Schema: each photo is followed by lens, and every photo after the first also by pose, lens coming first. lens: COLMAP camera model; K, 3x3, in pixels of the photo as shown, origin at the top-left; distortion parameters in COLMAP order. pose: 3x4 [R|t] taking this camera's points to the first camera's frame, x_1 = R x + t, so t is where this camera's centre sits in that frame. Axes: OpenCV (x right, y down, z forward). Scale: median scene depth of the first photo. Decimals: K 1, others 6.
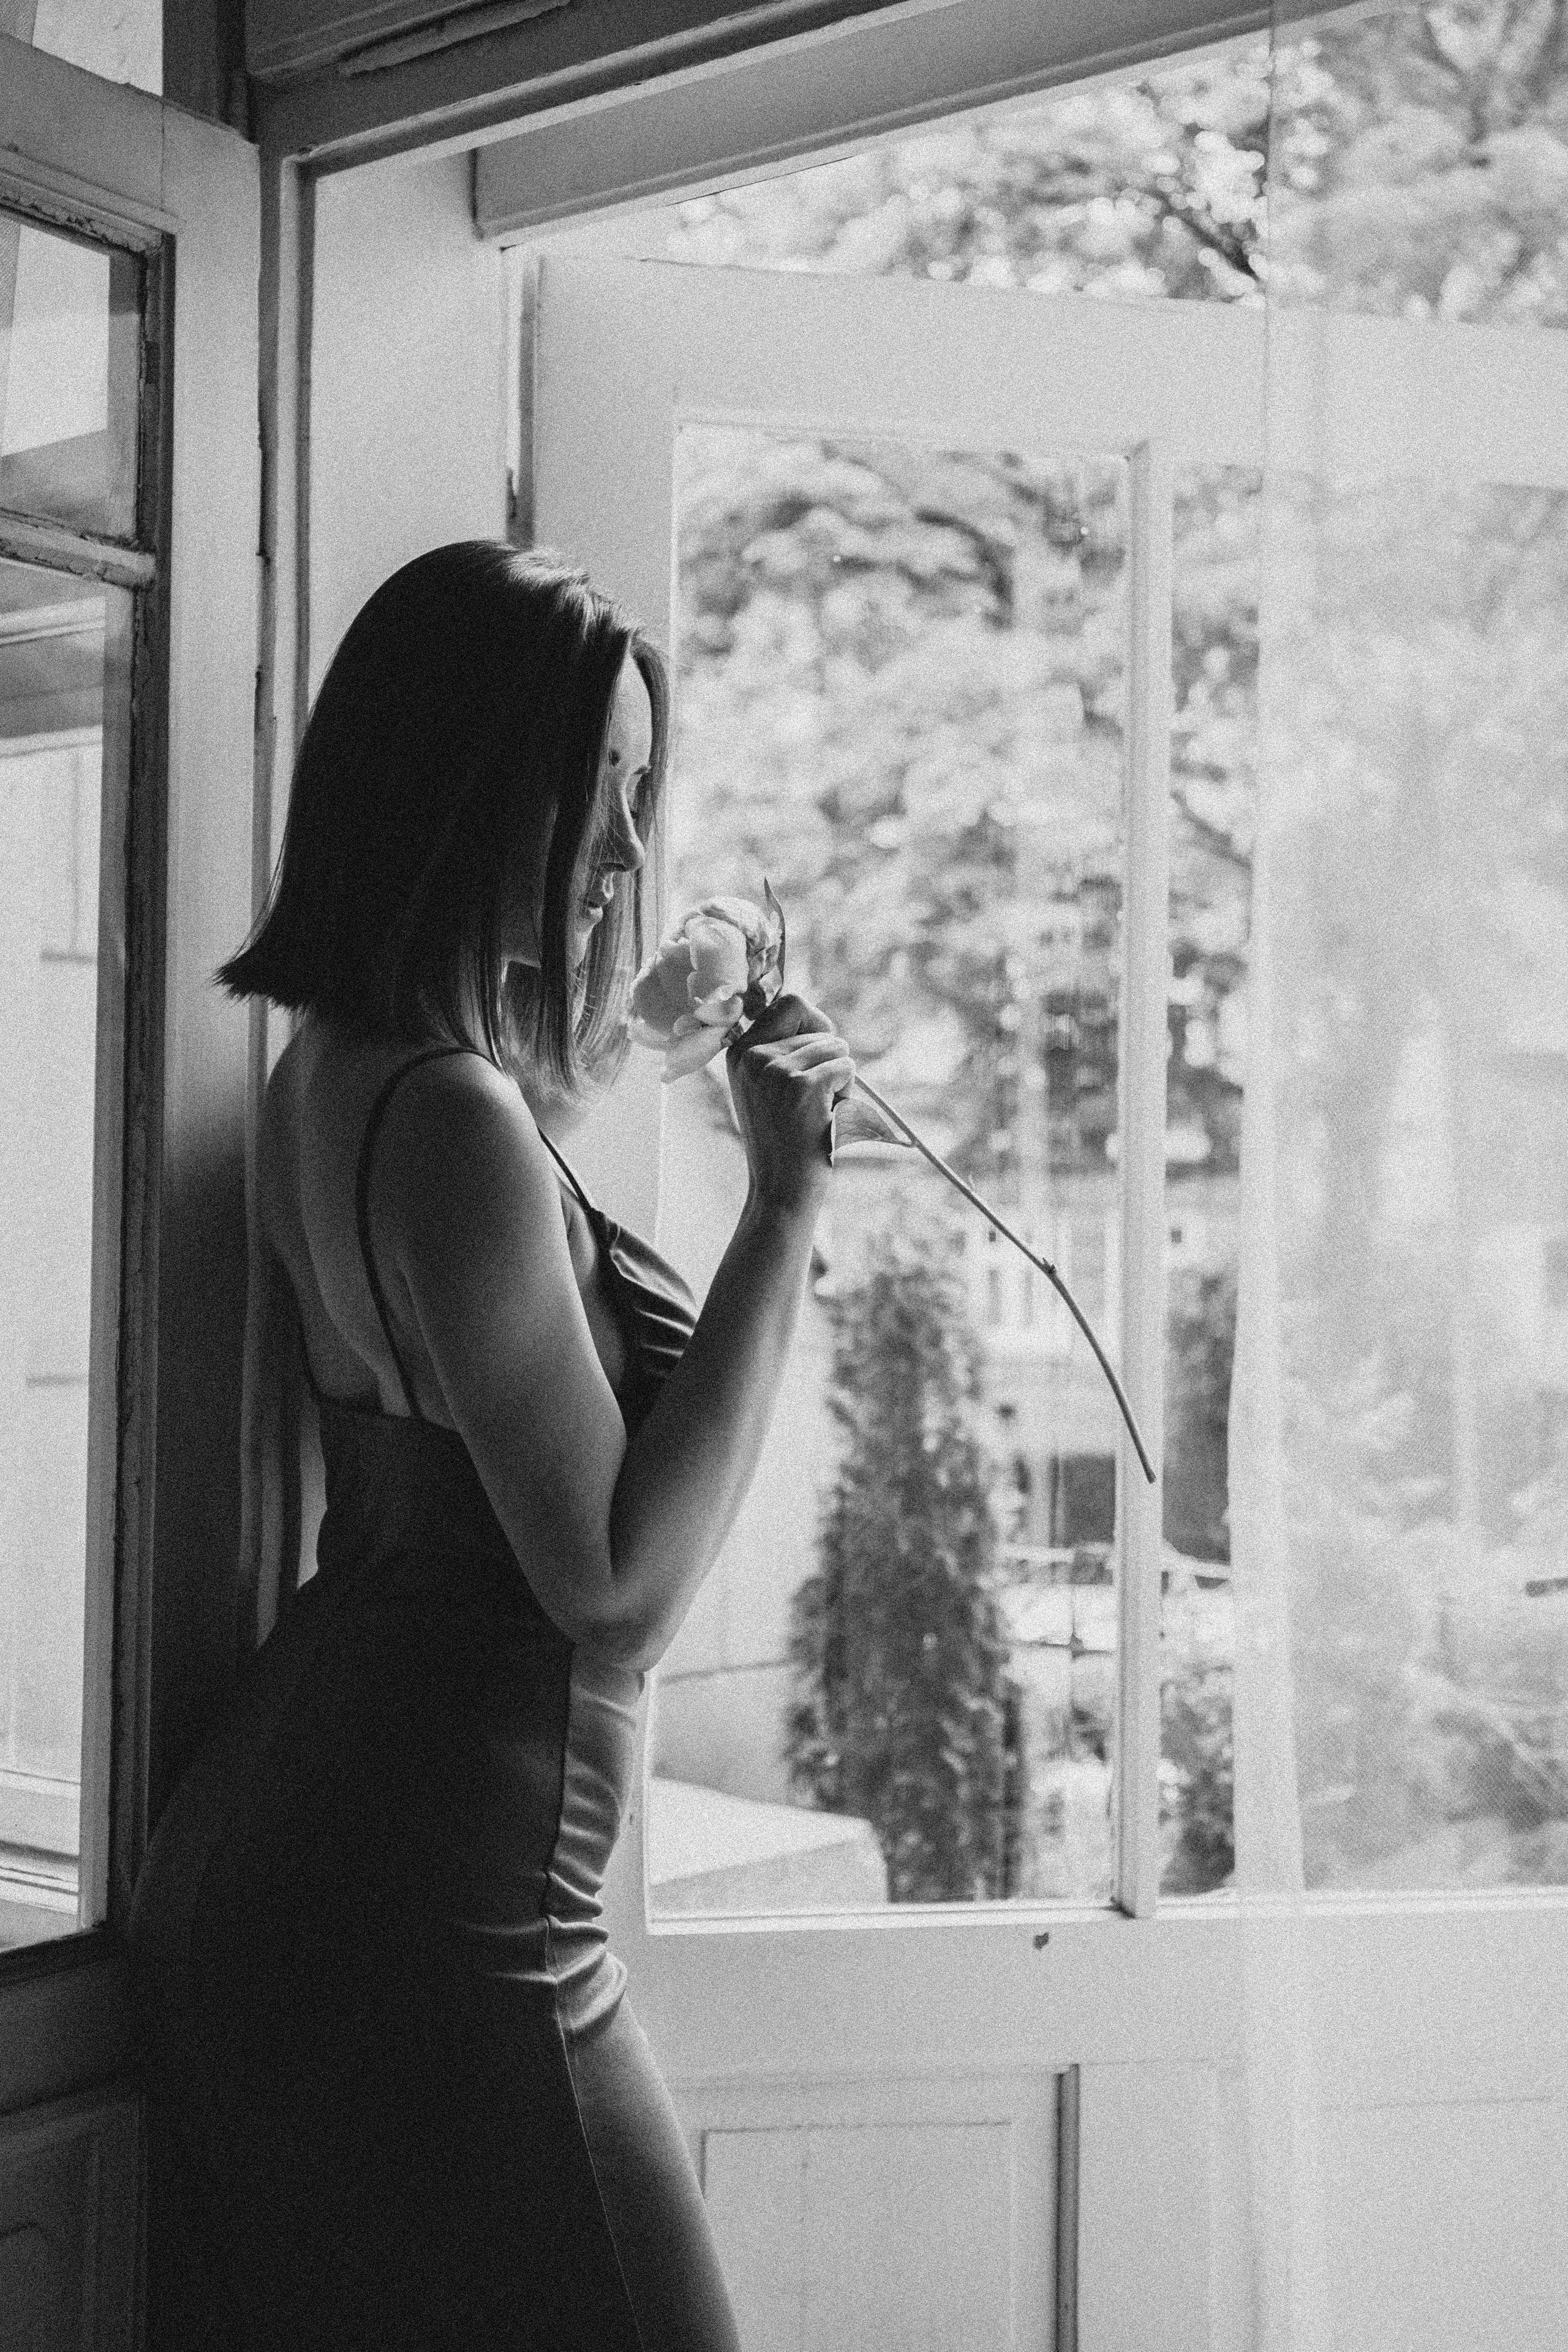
lens RADIAL K [[2903.3, 0, 784.0], [0, 2903.3, 1176.0], [0, 0, 1]] dist [0.000067, -0.001995]
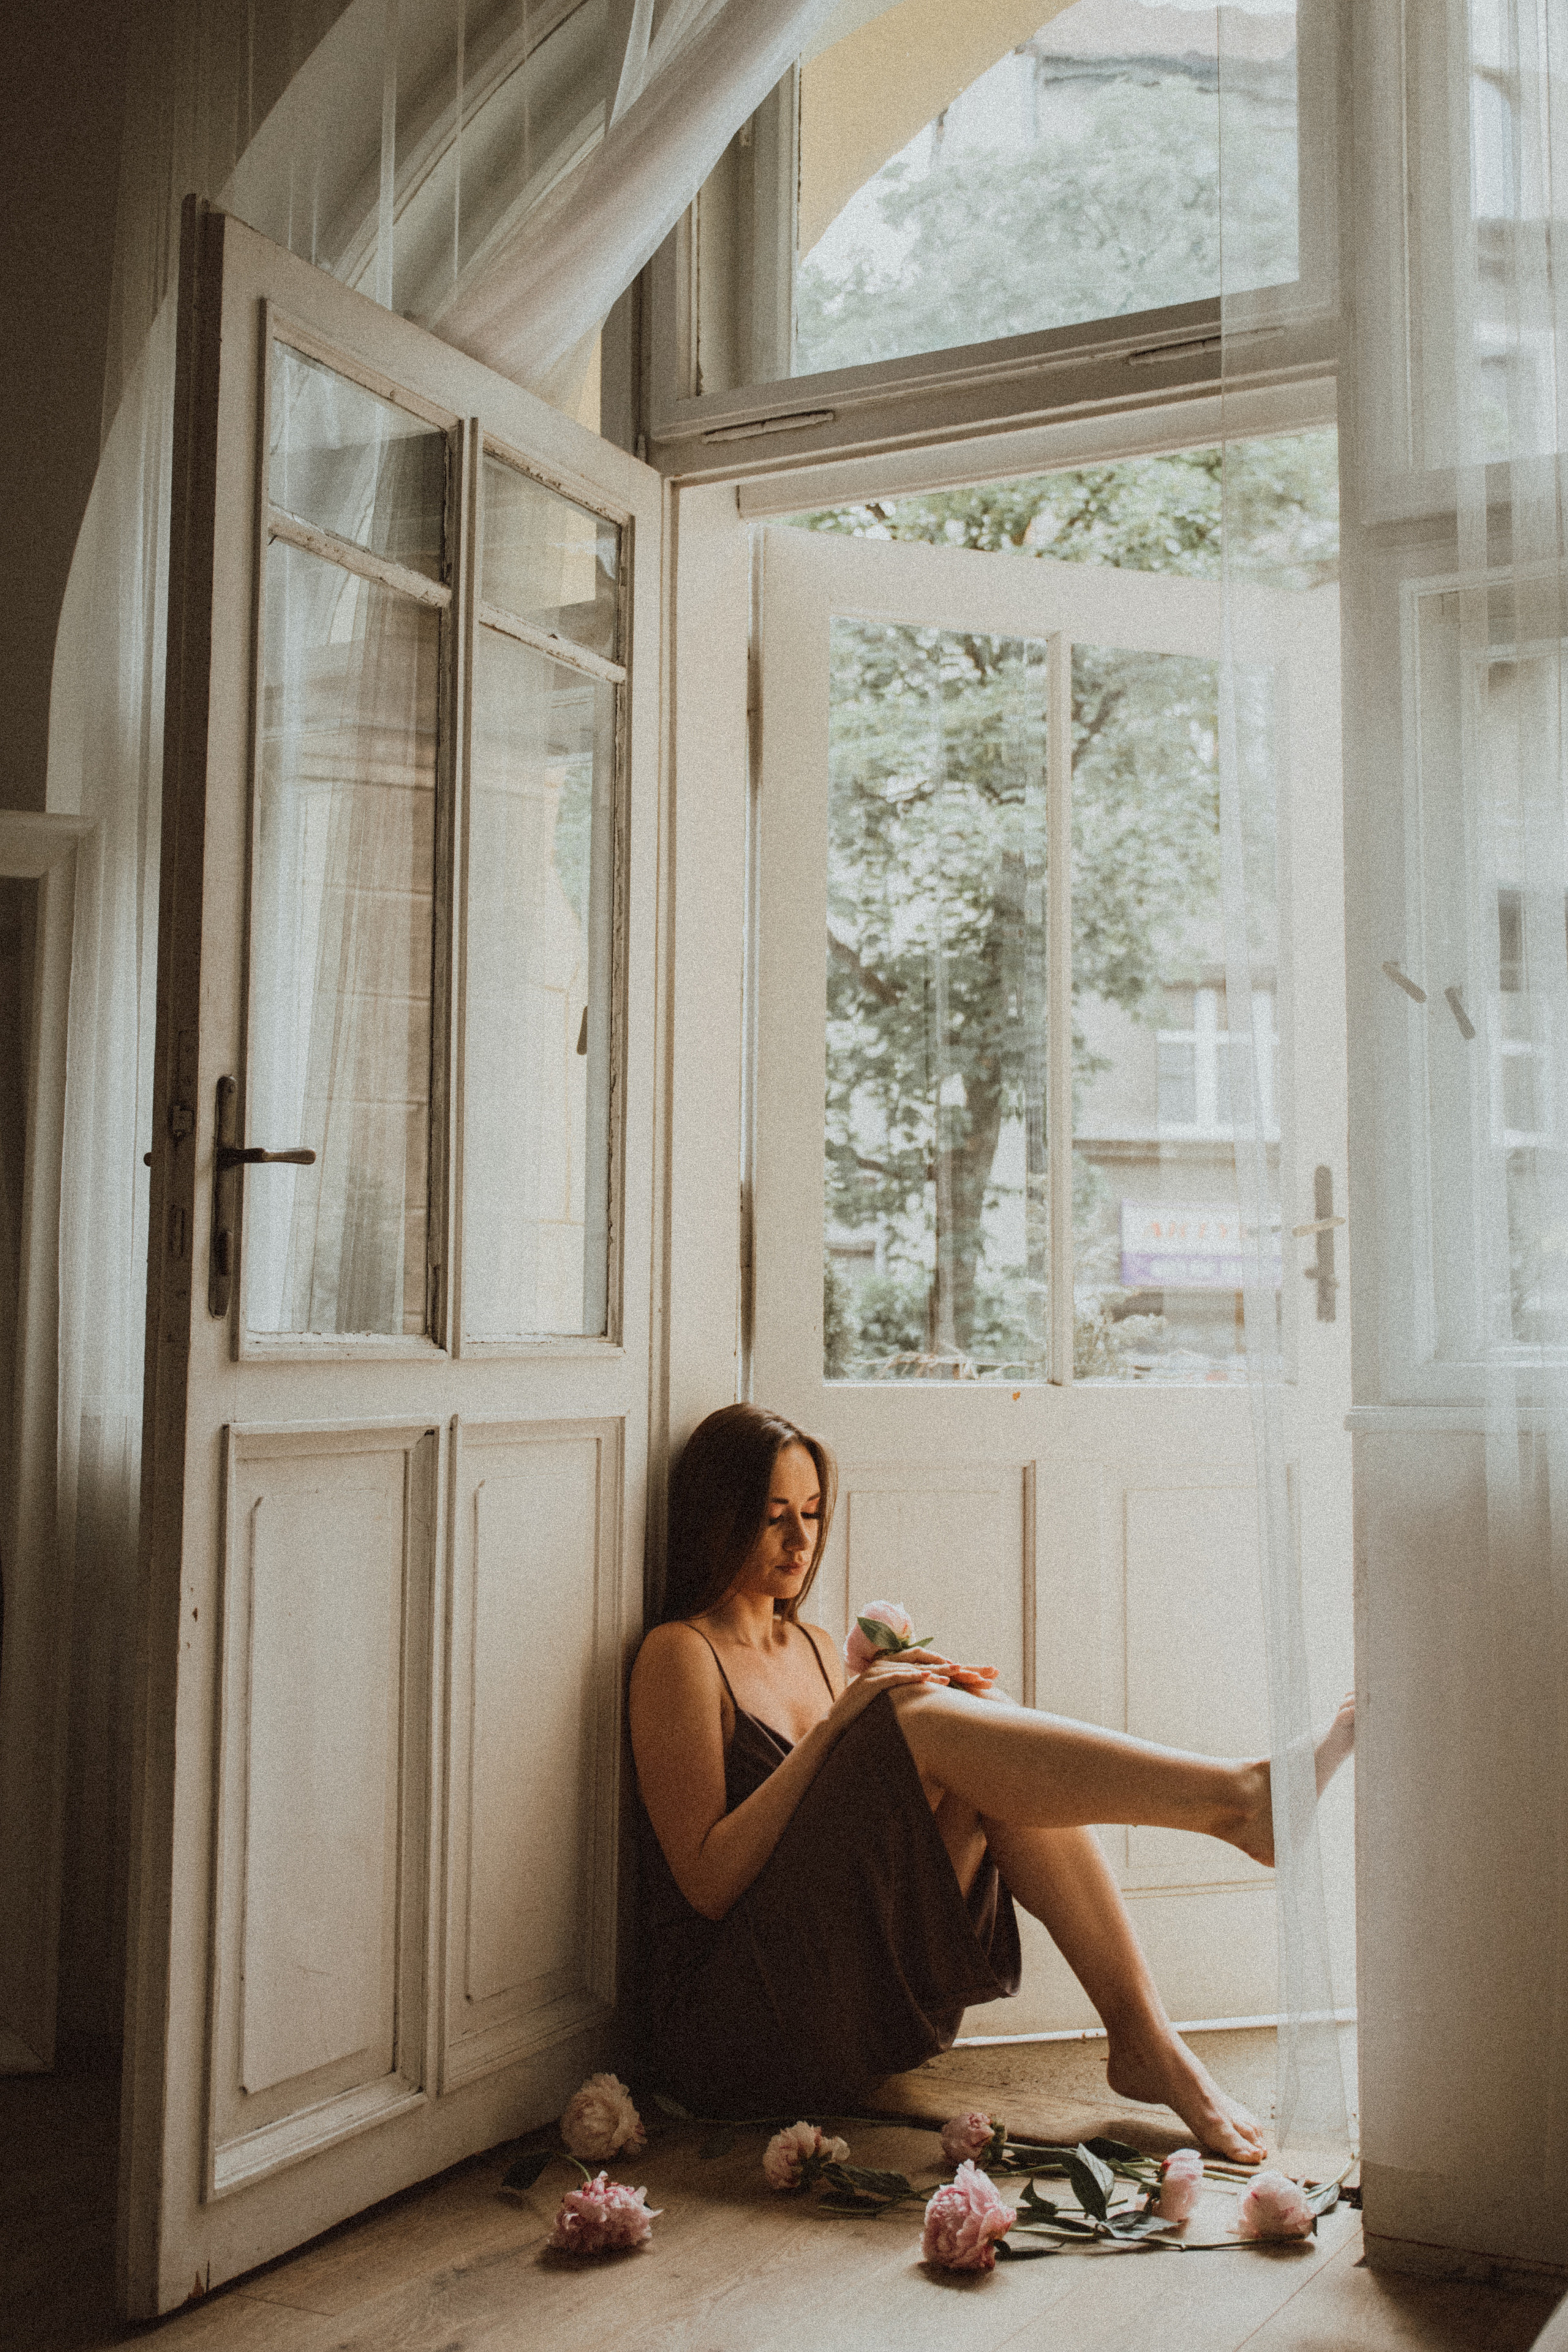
lens RADIAL K [[2579.2, 0, 786.3], [0, 2579.2, 1090.5], [0, 0, 1]] dist [0.033029, -0.376746]
pose [[0.989585, 0.012287, 0.143421, -0.332017], [-0.001804, 0.997331, -0.072989, 0.198855], [-0.143935, 0.071970, 0.986967, -0.731169]]
